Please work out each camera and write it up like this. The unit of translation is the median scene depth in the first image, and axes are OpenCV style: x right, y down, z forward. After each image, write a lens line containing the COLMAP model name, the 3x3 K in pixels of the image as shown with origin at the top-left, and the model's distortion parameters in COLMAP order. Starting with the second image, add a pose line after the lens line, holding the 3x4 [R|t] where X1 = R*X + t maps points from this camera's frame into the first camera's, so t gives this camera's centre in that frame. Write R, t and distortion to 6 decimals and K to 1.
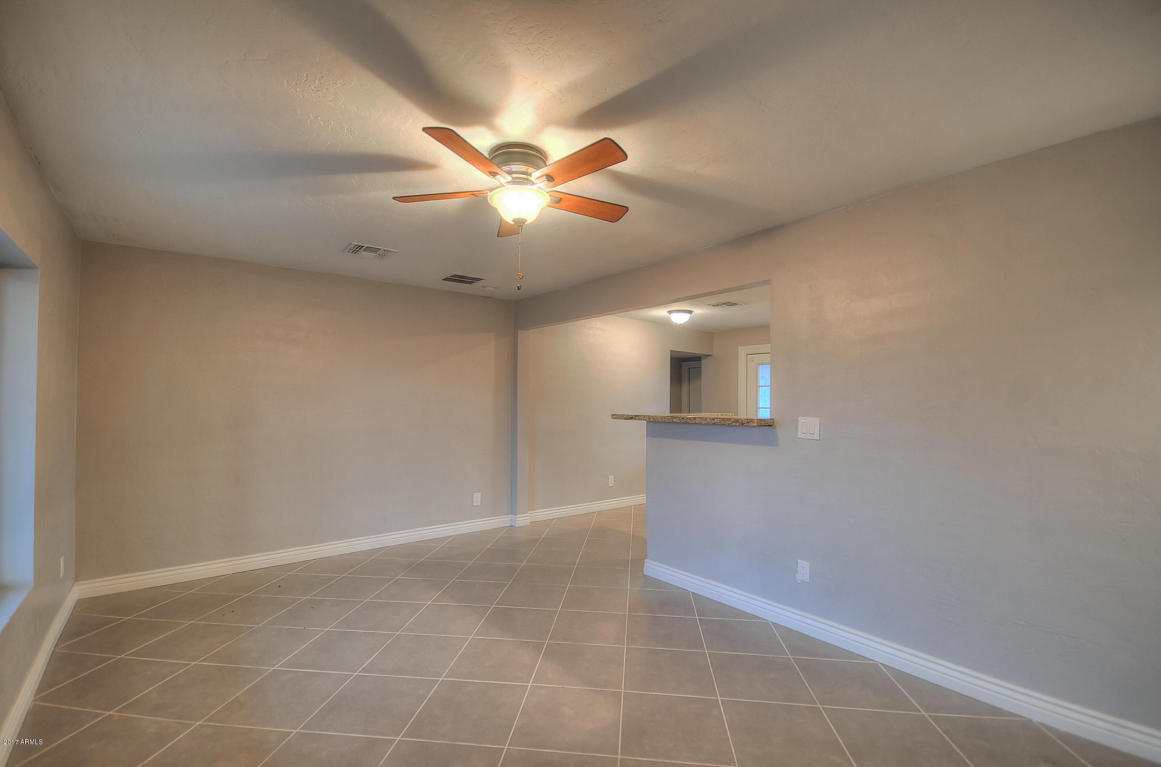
lens RADIAL K [[509.2, 0, 579.8], [0, 509.2, 394.8], [0, 0, 1]] dist [-0.013389, -0.000035]
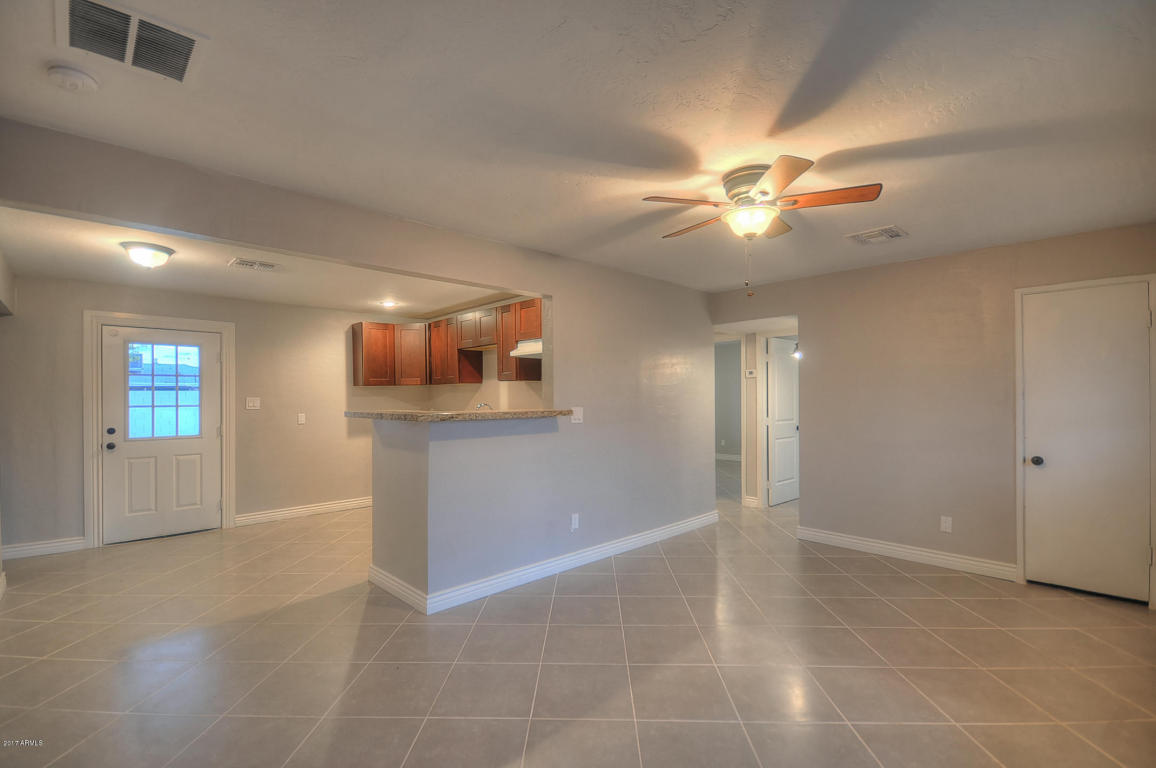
lens RADIAL K [[507.0, 0, 577.3], [0, 507.0, 395.2], [0, 0, 1]] dist [-0.013389, -0.000035]
pose [[-0.072669, -0.007026, 0.997331, -0.795805], [-0.010118, 0.999929, 0.006307, 0.002902], [-0.997305, -0.009633, -0.072735, 0.971686]]
